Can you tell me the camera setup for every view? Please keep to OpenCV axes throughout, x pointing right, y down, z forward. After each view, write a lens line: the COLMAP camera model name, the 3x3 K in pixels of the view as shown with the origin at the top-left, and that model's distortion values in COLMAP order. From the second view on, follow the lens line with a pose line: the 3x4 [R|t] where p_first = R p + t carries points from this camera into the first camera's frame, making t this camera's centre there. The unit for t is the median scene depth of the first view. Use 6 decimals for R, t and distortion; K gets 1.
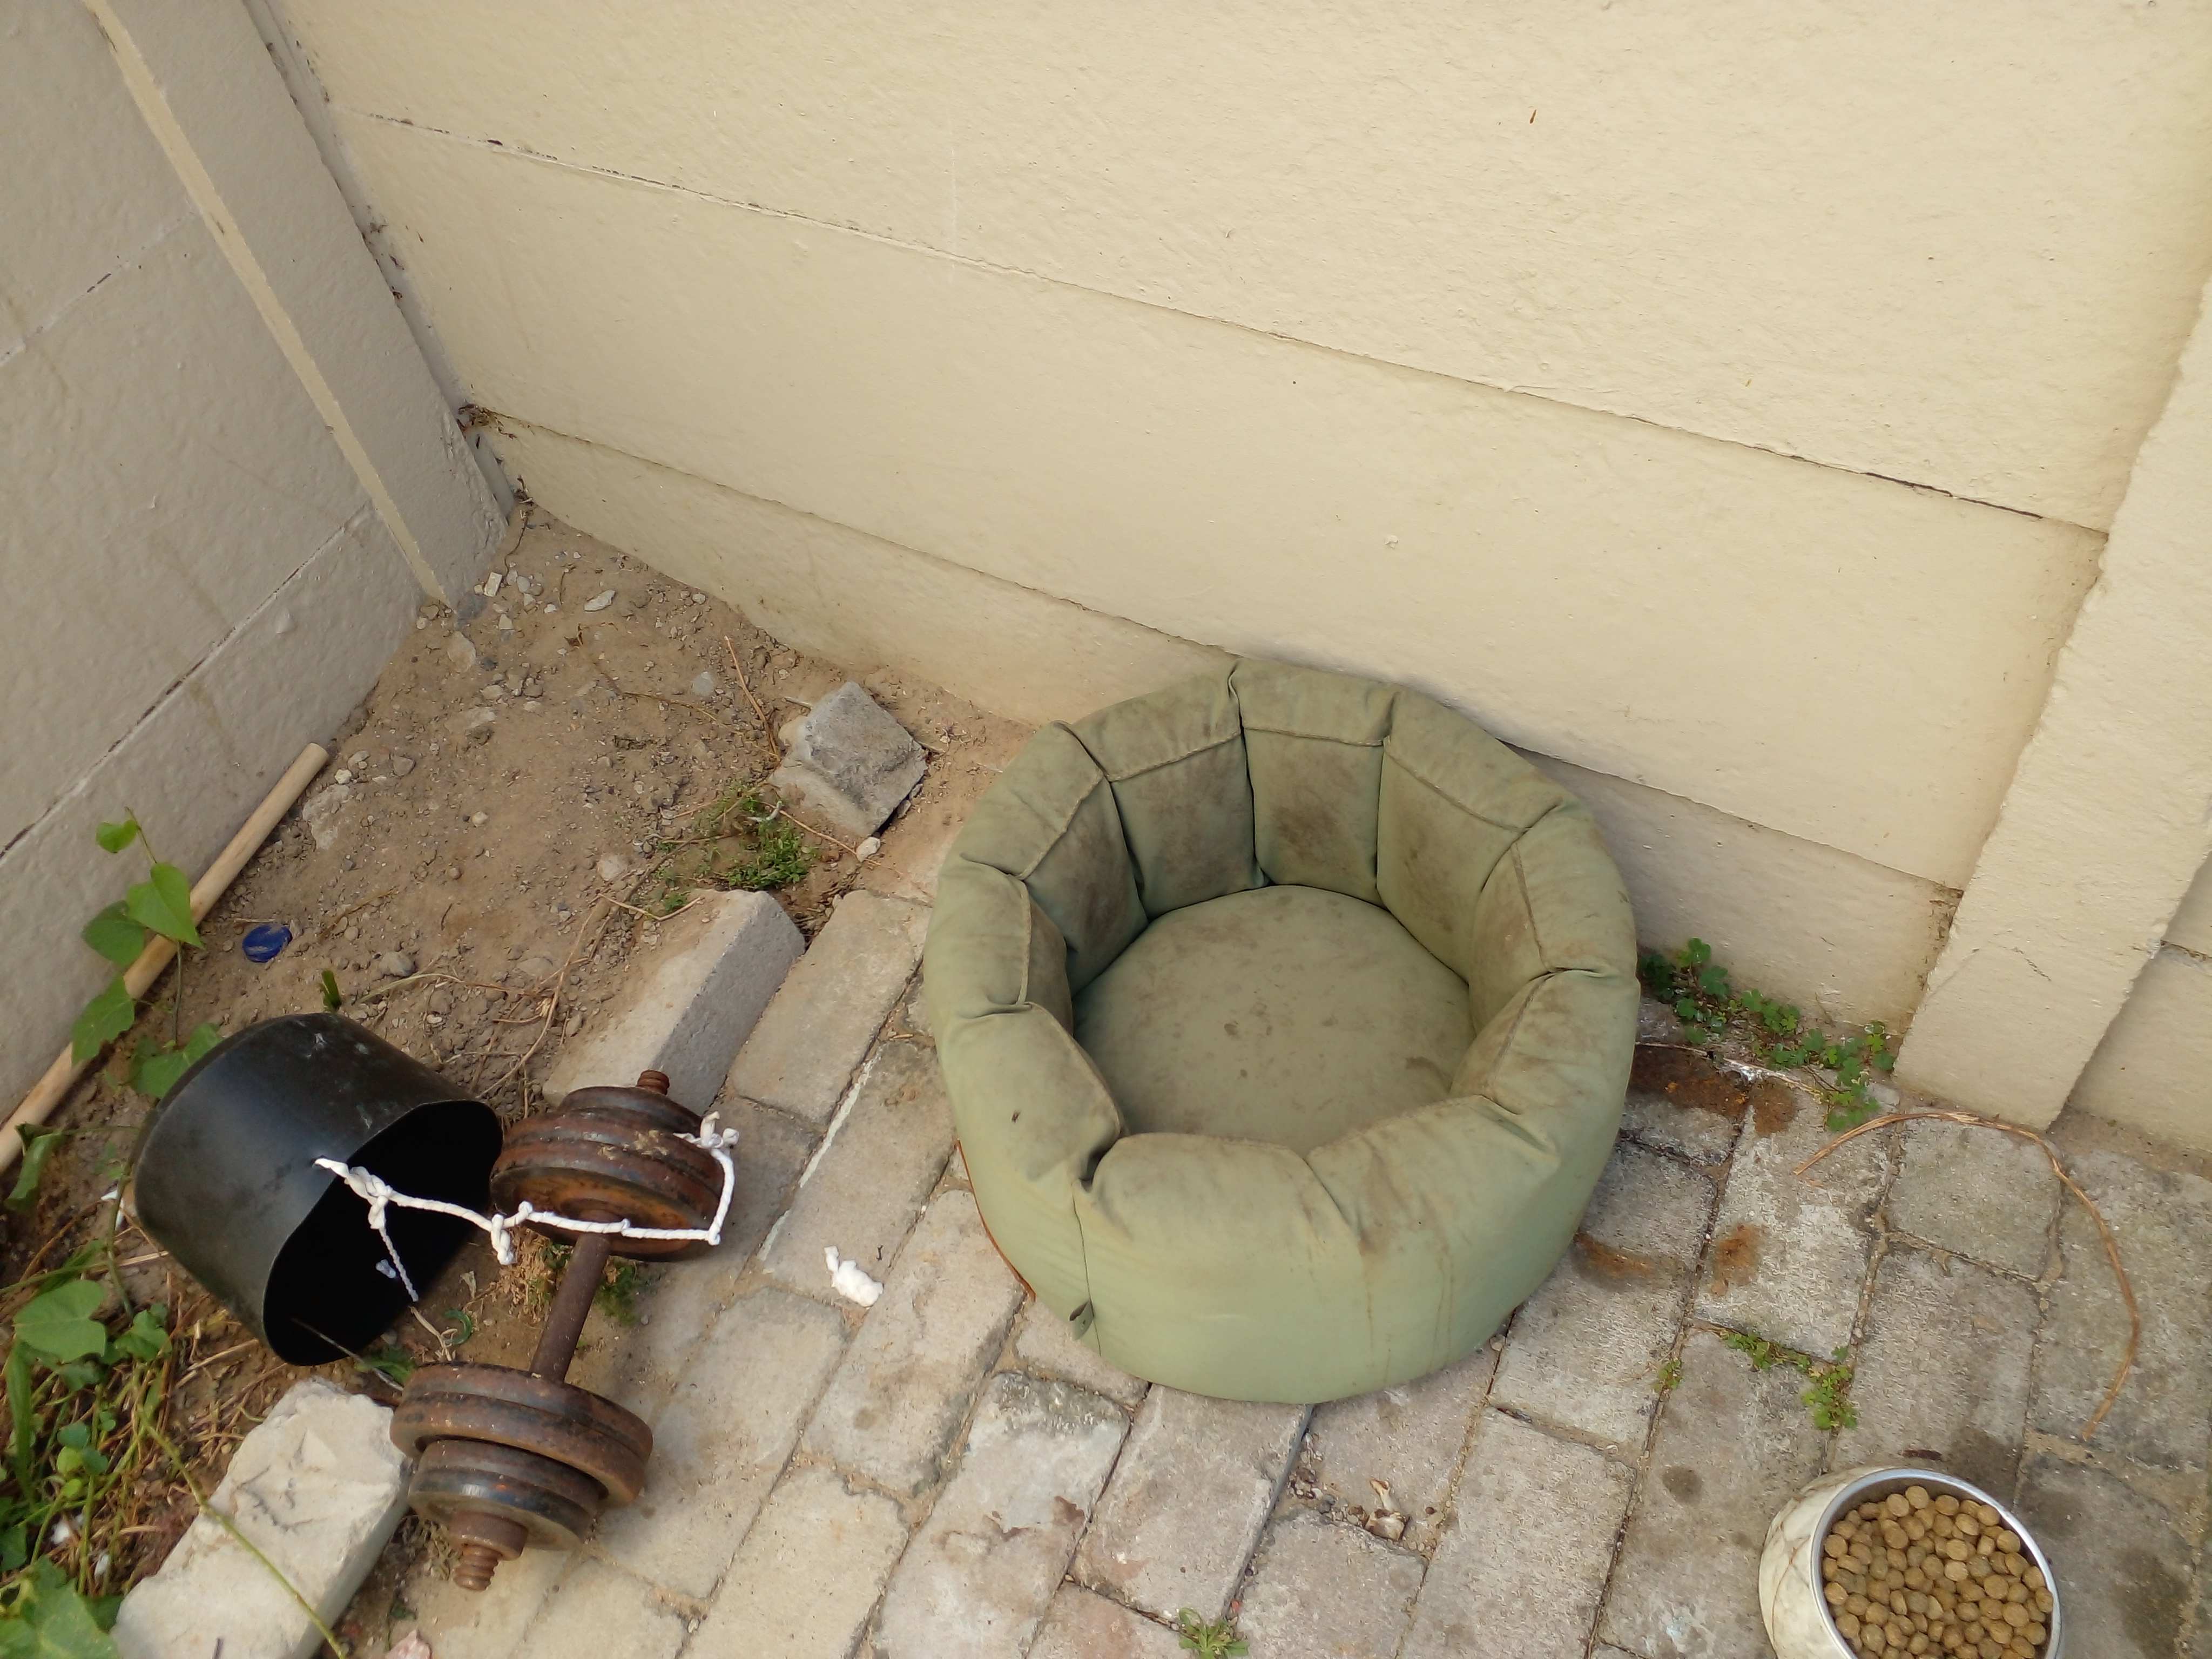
lens RADIAL K [[1966.9, 0, 1249.8], [0, 1966.9, 957.7], [0, 0, 1]] dist [0.144134, -0.349488]
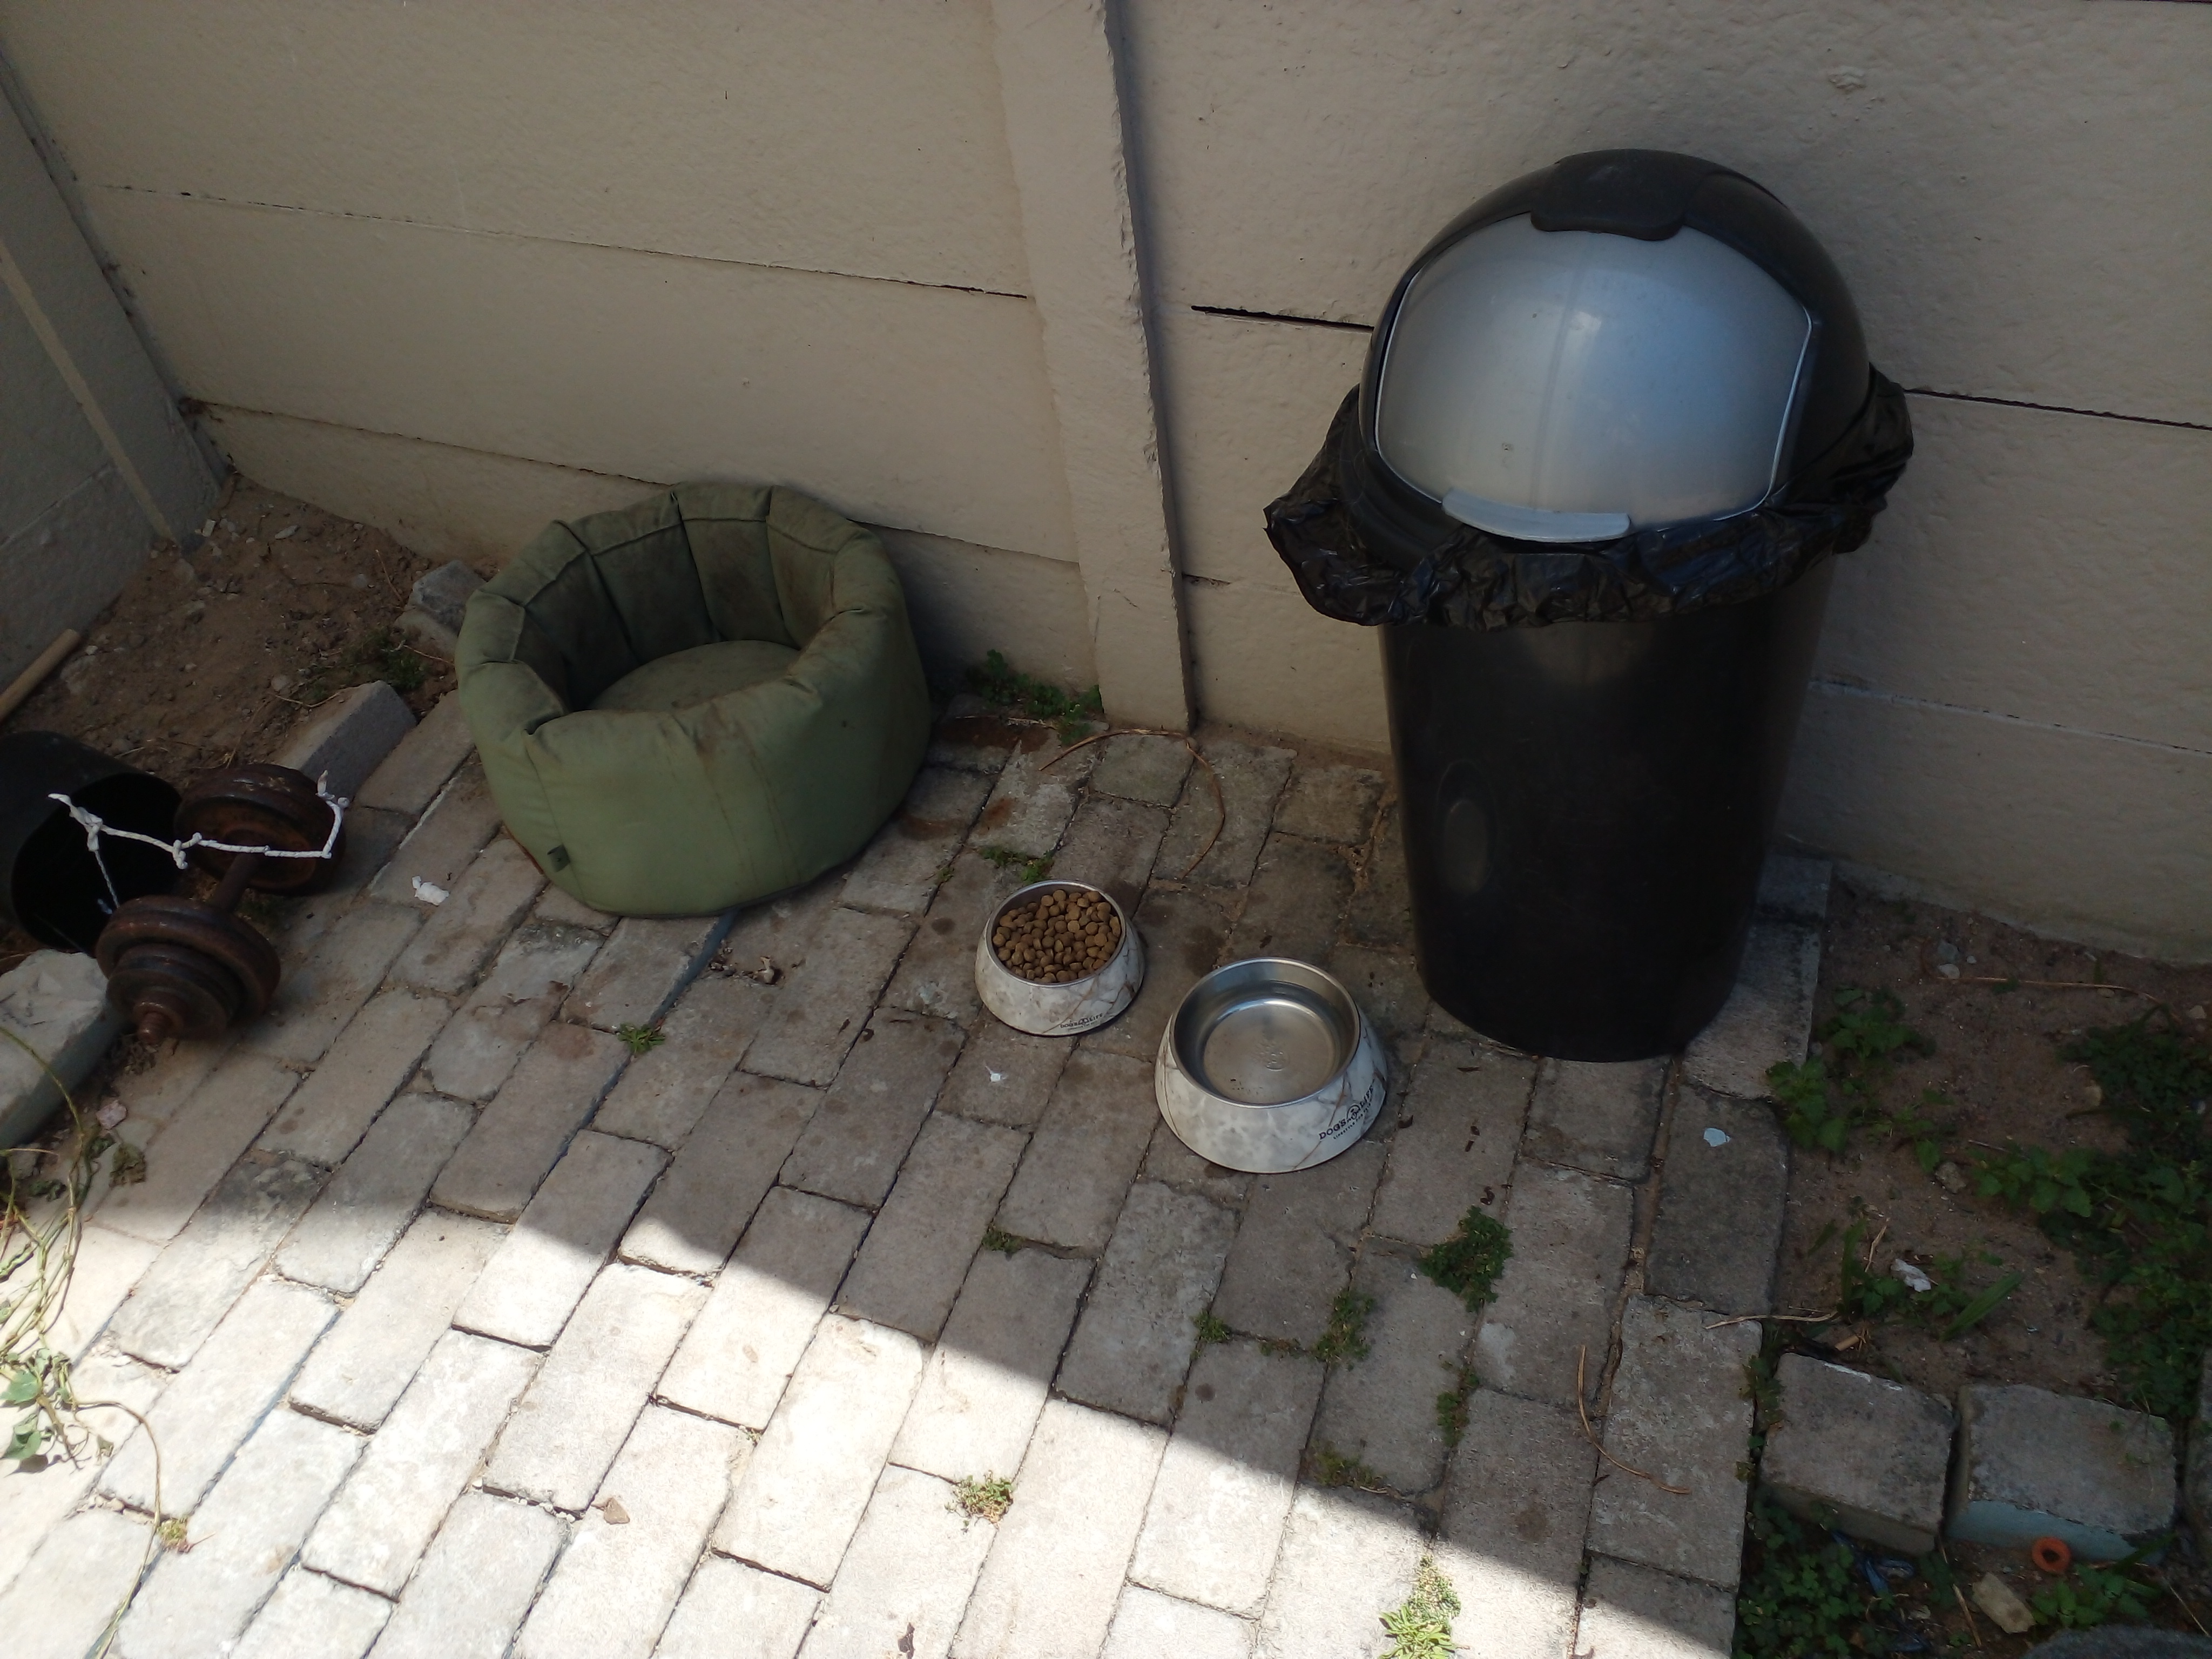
lens RADIAL K [[1740.2, 0, 1229.1], [0, 1740.2, 828.3], [0, 0, 1]] dist [0.025952, -0.071580]
pose [[0.990142, -0.062893, 0.125150, 0.250410], [0.077677, 0.990090, -0.116997, 0.335479], [-0.116552, 0.125565, 0.985215, -0.397721]]
